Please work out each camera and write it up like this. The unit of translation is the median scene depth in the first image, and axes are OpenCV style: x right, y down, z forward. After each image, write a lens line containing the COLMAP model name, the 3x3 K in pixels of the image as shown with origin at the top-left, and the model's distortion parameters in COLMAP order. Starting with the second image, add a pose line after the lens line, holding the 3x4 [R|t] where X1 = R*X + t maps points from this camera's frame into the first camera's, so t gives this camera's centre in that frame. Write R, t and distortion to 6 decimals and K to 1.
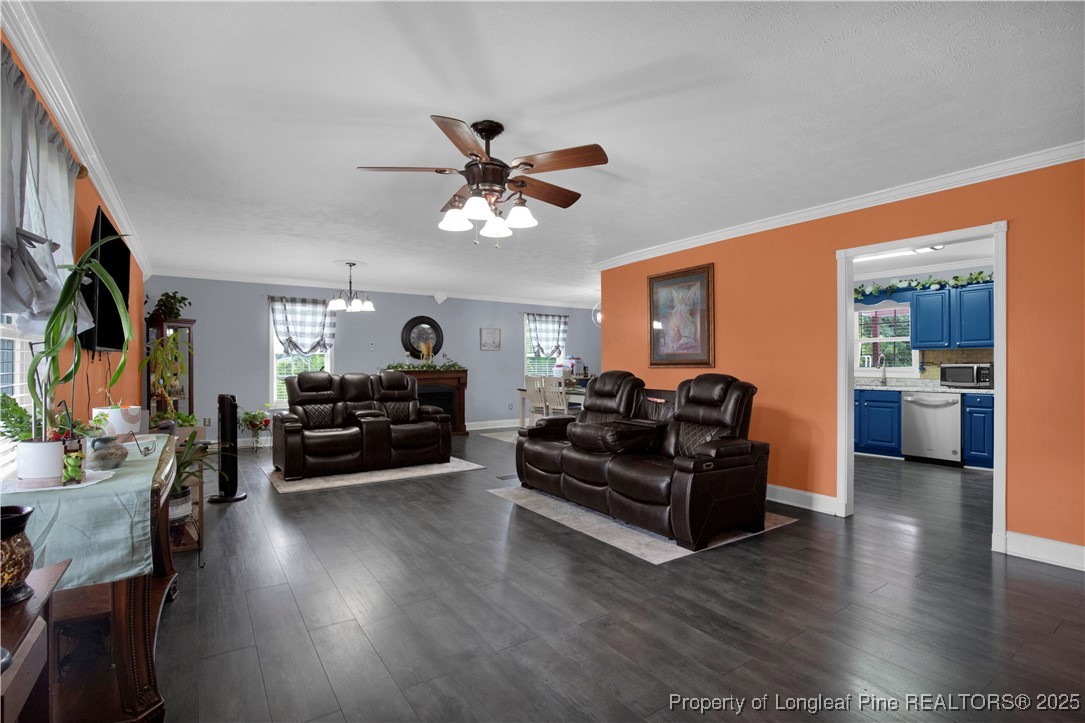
lens RADIAL K [[510.5, 0, 539.0], [0, 510.5, 363.9], [0, 0, 1]] dist [-0.022330, 0.000750]
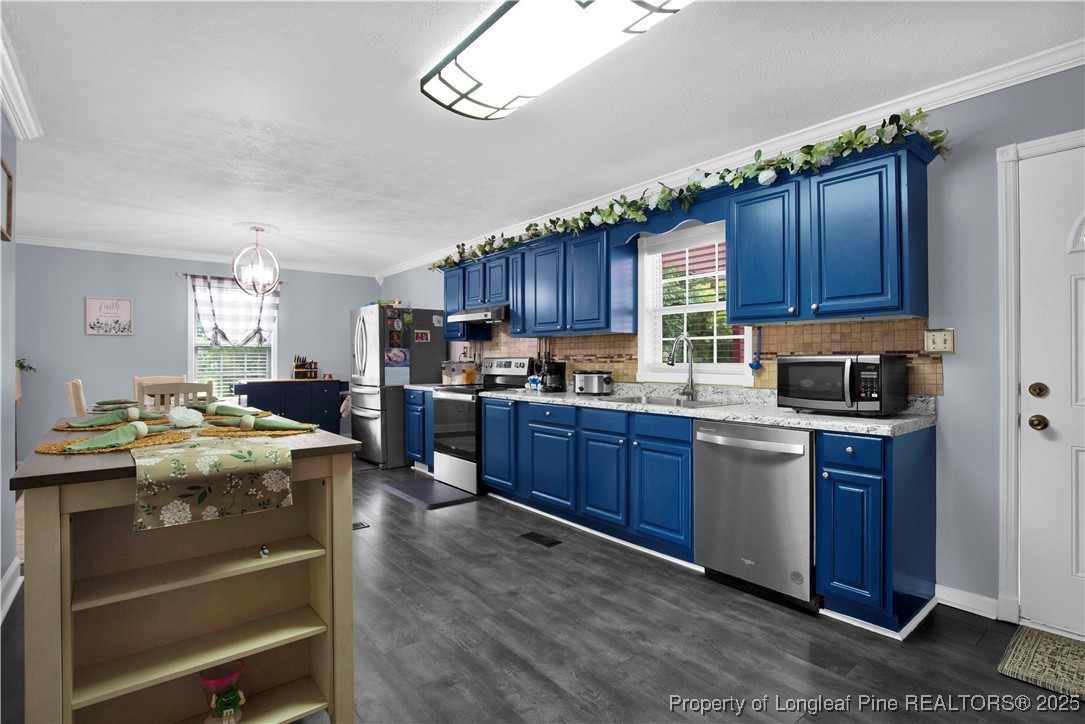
lens RADIAL K [[510.5, 0, 546.5], [0, 510.5, 359.9], [0, 0, 1]] dist [-0.022330, 0.000750]
pose [[0.996593, -0.001874, 0.082458, 0.528648], [0.001648, 0.999995, 0.002812, 0.002311], [-0.082463, -0.002666, 0.996591, 0.547492]]
